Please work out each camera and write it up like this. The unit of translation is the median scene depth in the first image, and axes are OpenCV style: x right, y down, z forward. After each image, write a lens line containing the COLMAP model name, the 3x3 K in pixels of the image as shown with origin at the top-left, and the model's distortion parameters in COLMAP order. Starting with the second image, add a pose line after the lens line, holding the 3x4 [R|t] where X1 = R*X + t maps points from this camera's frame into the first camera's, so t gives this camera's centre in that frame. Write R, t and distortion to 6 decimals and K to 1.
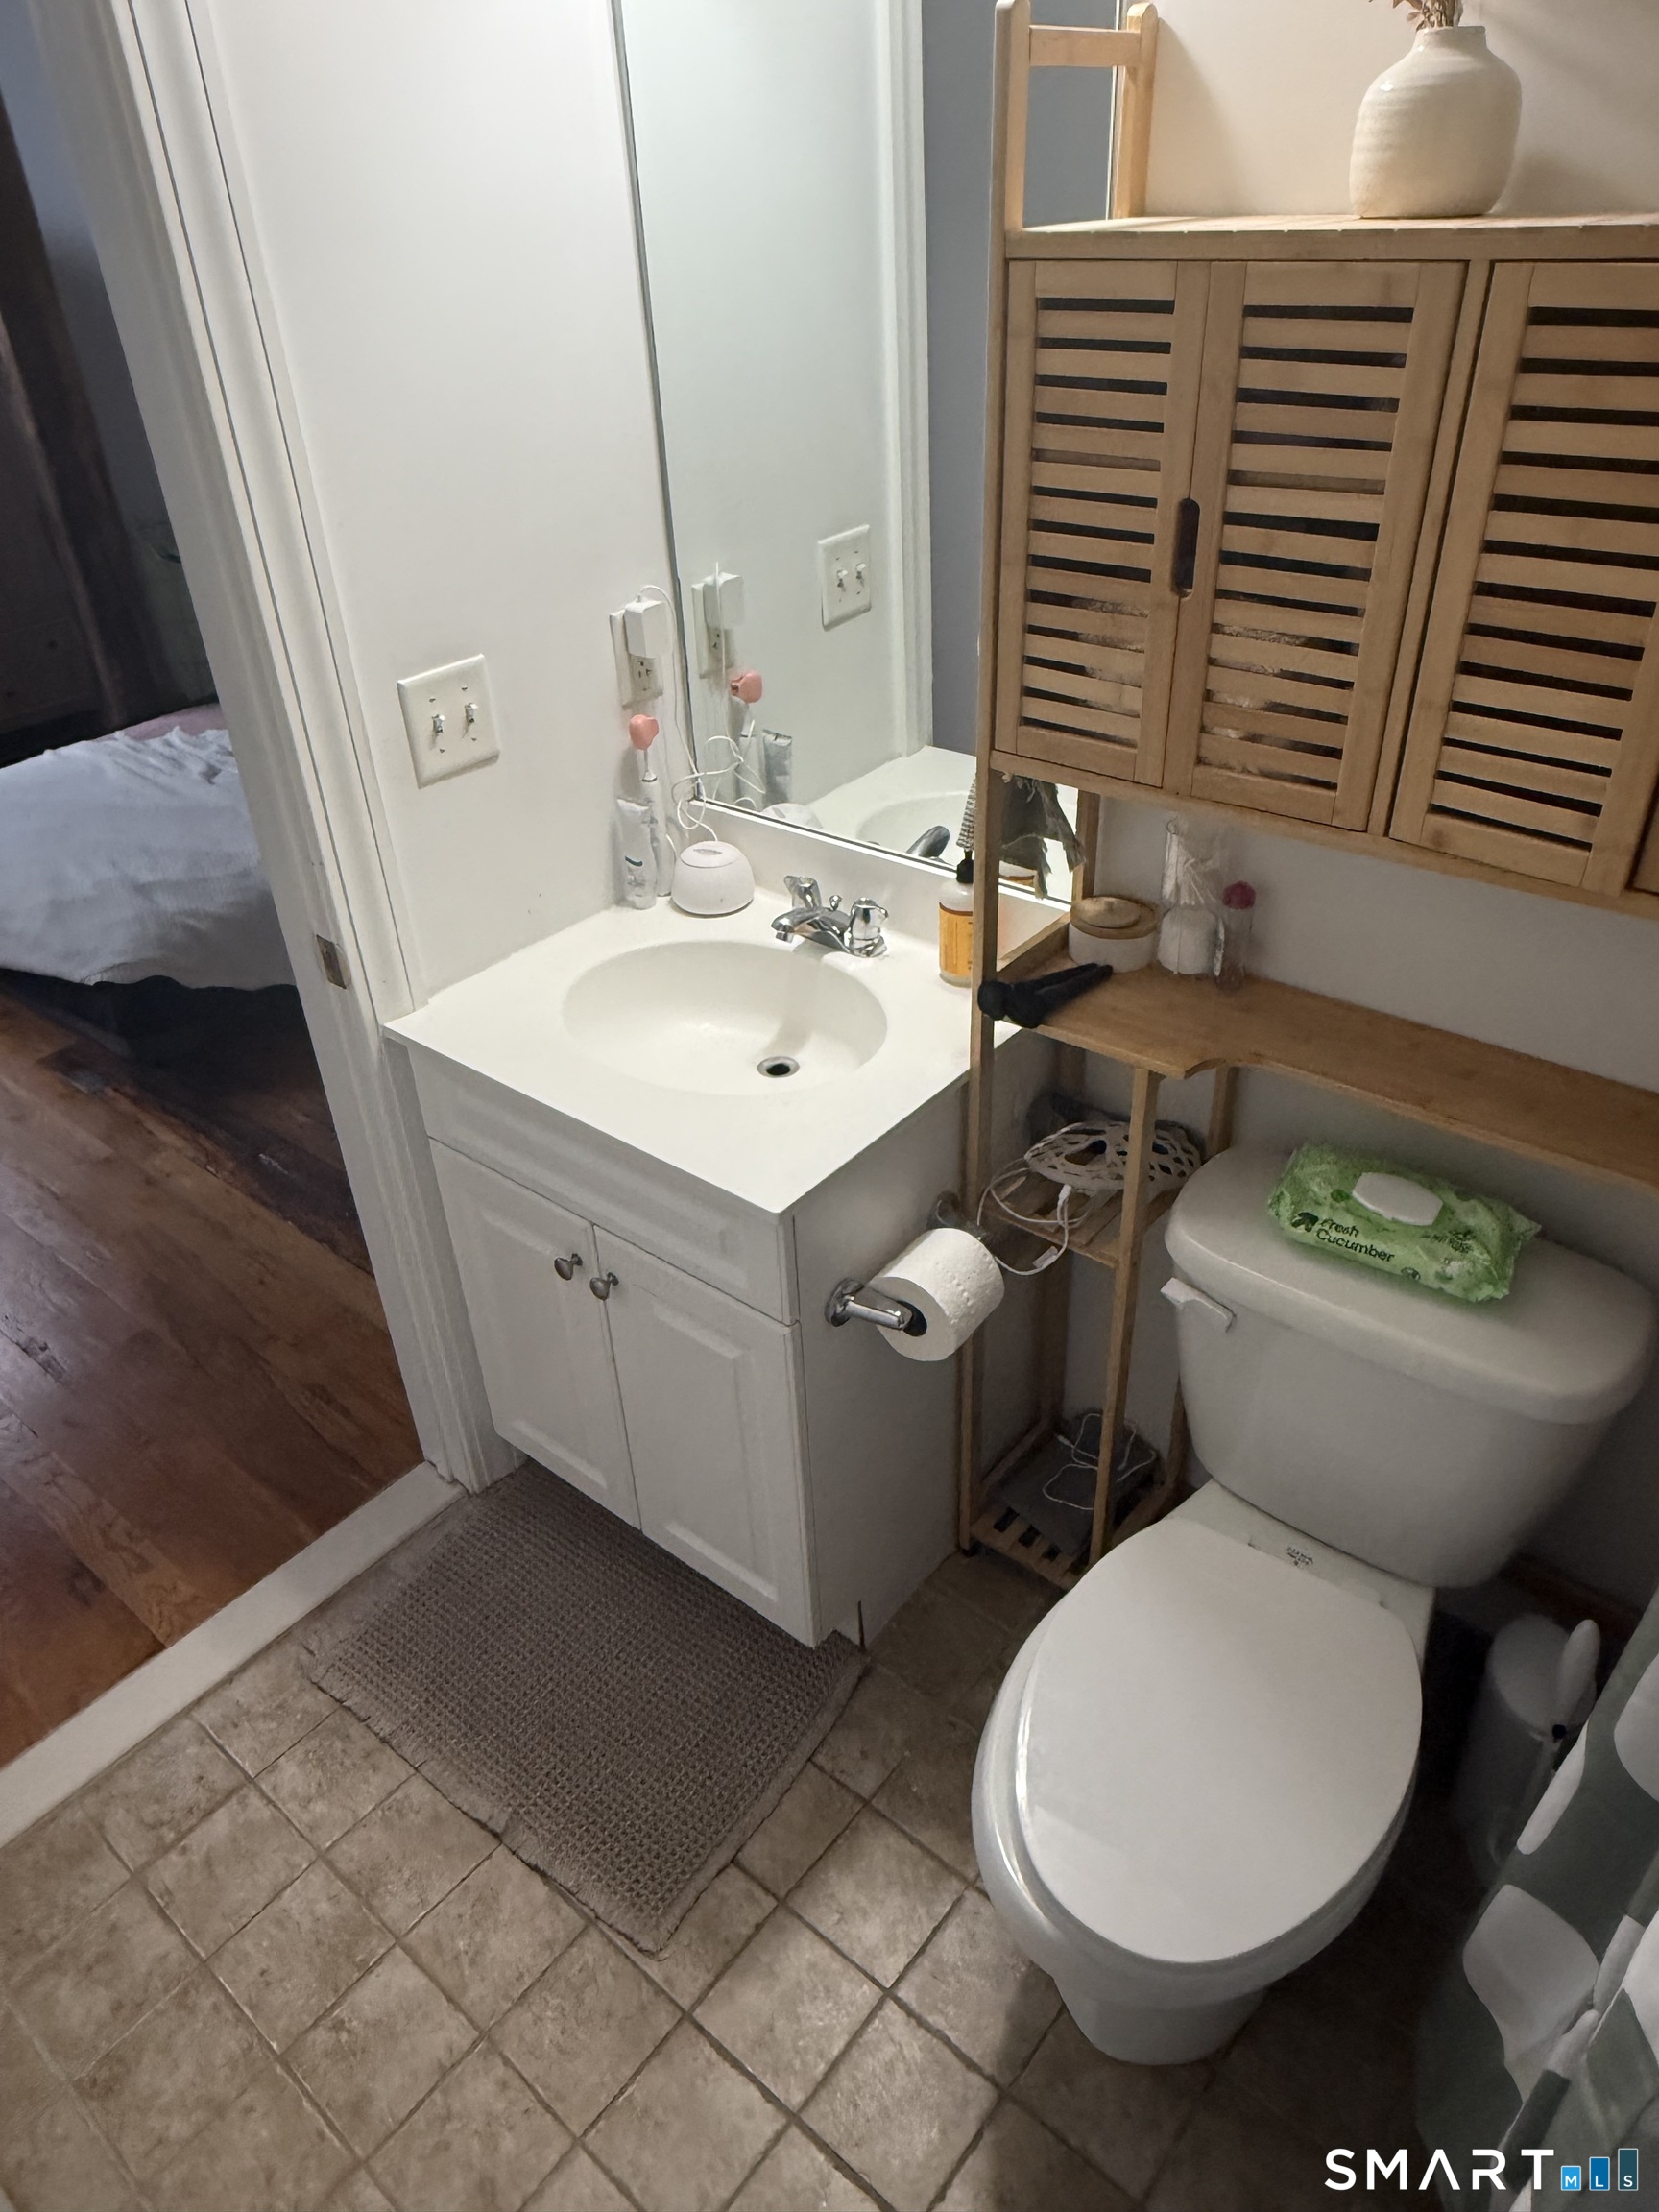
lens RADIAL K [[1433.5, 0, 829.5], [0, 1433.5, 1106.0], [0, 0, 1]] dist [0.000376, 0.001362]
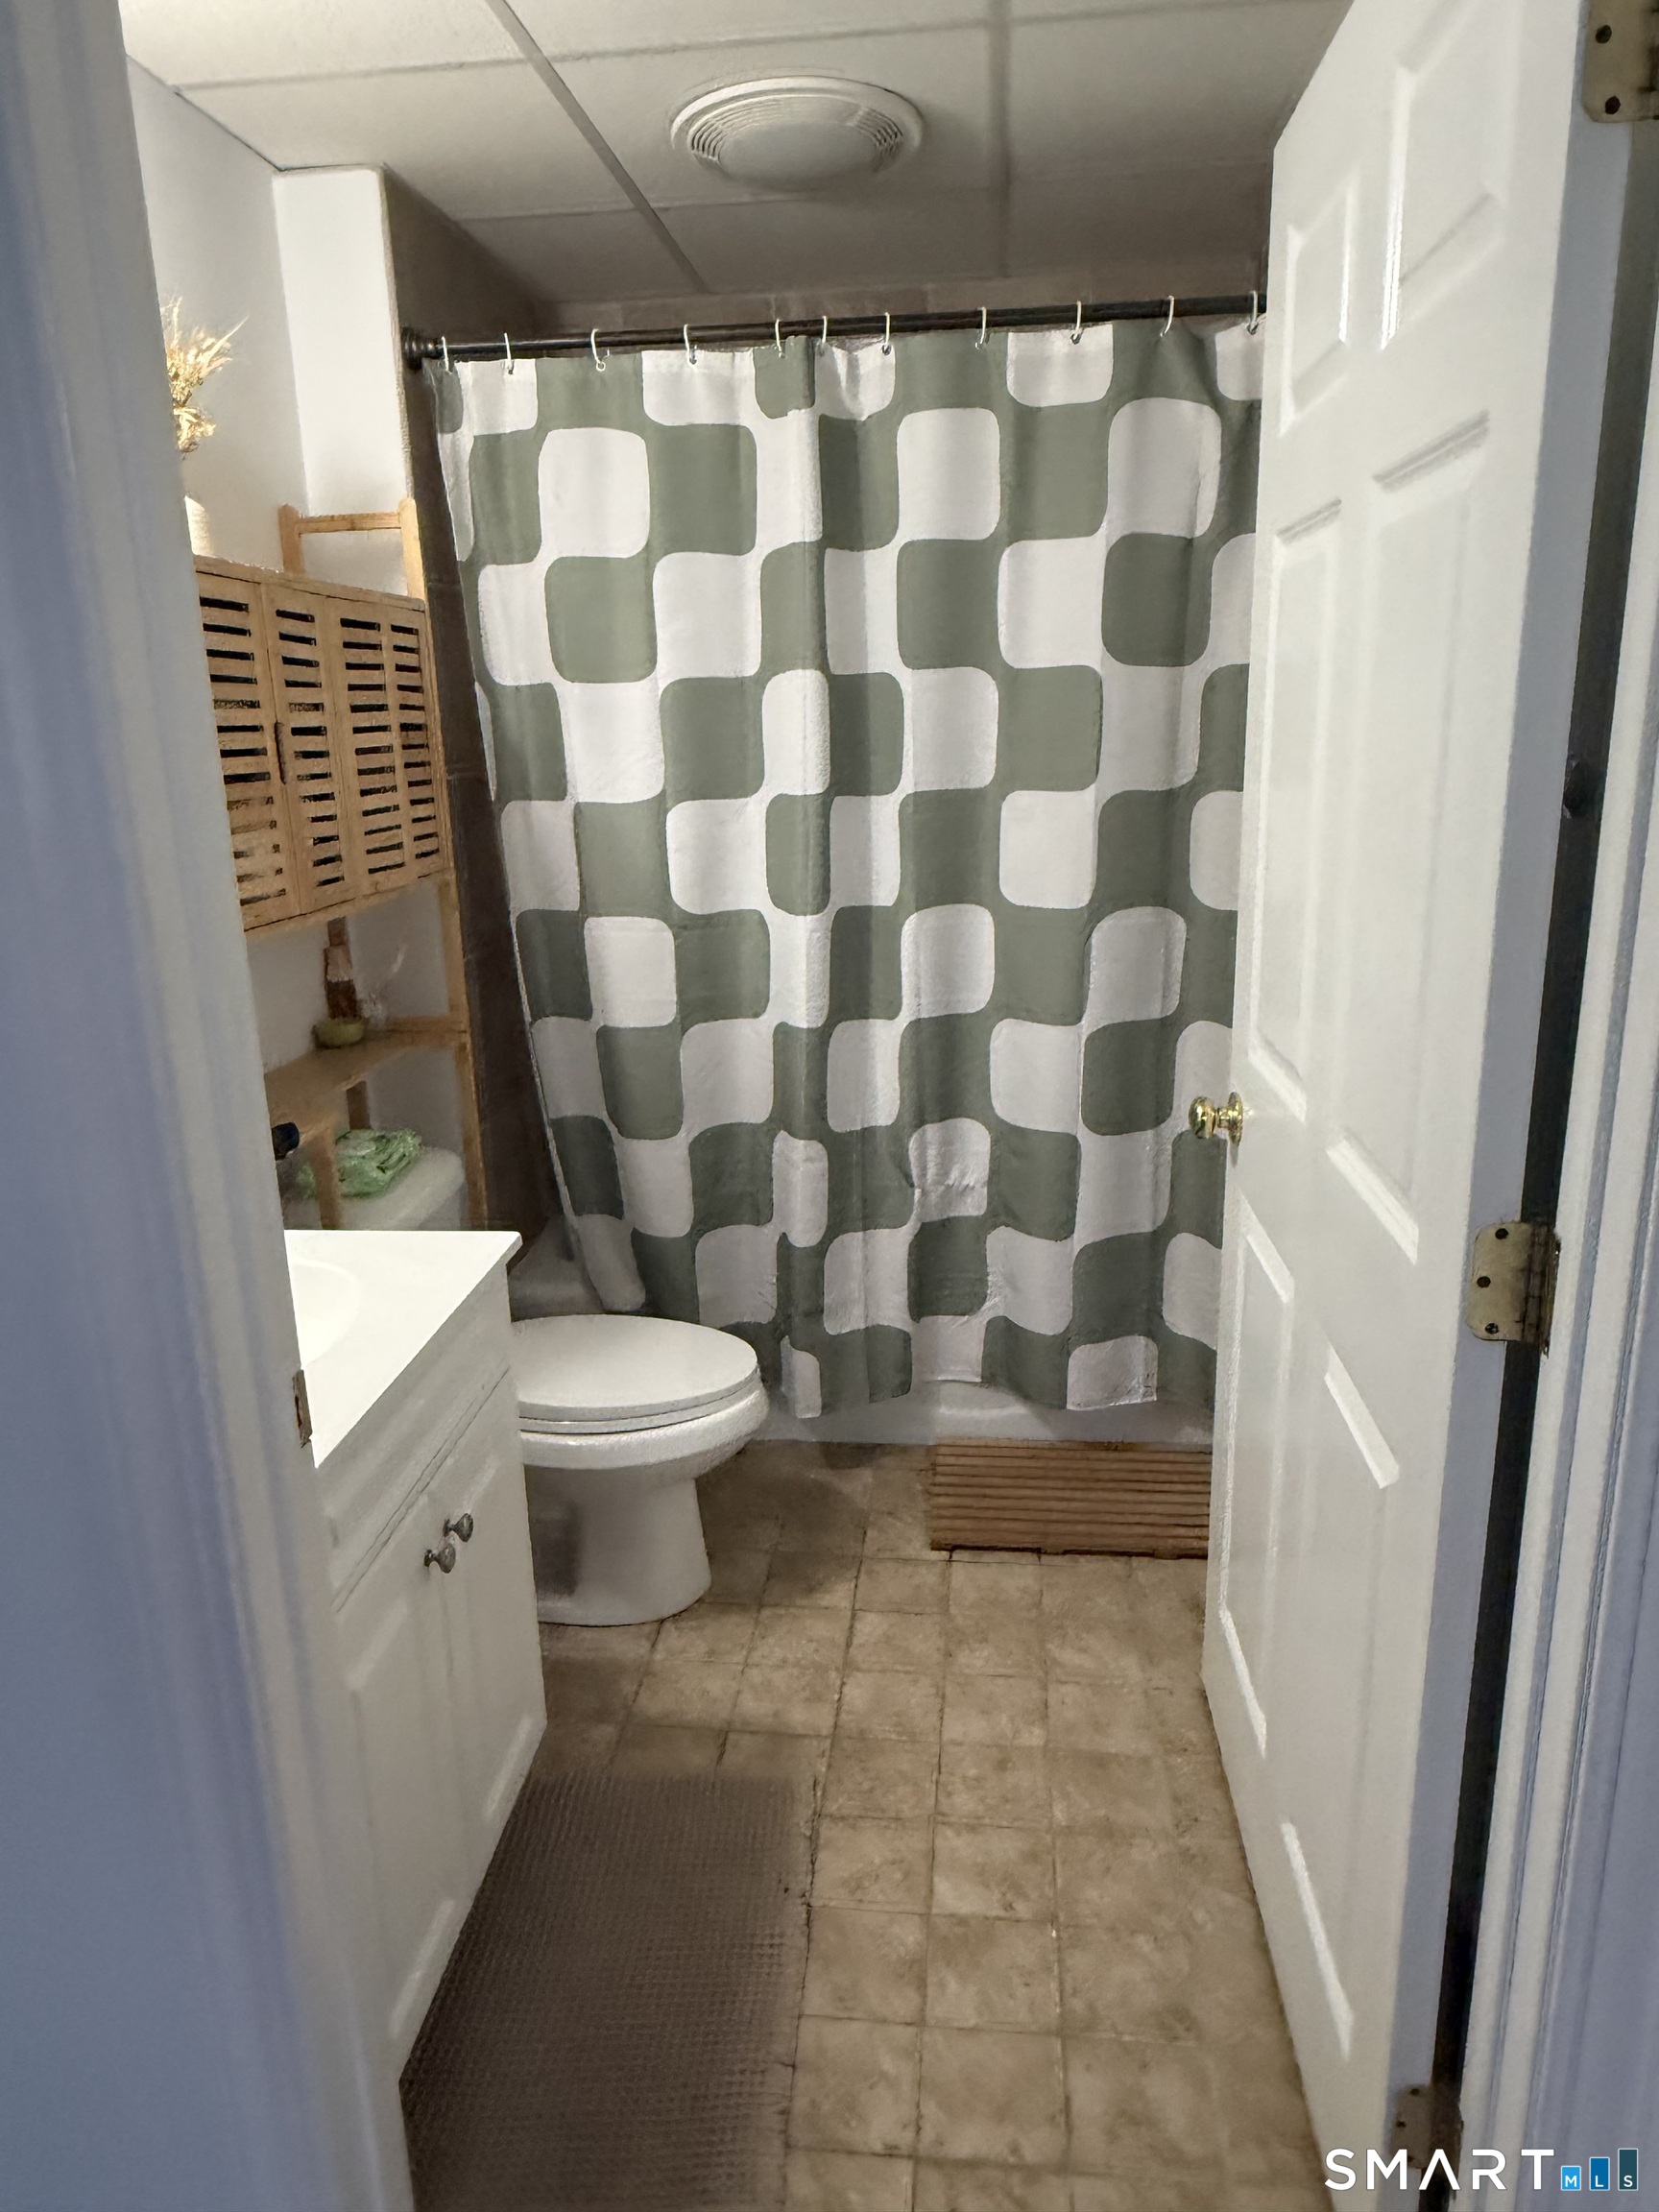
lens RADIAL K [[1433.5, 0, 829.5], [0, 1433.5, 1106.0], [0, 0, 1]] dist [0.000376, 0.001362]
pose [[-0.551605, -0.164569, 0.817710, -1.041030], [0.491610, 0.727828, 0.478107, -0.411478], [-0.673833, 0.665721, -0.320569, 0.992596]]
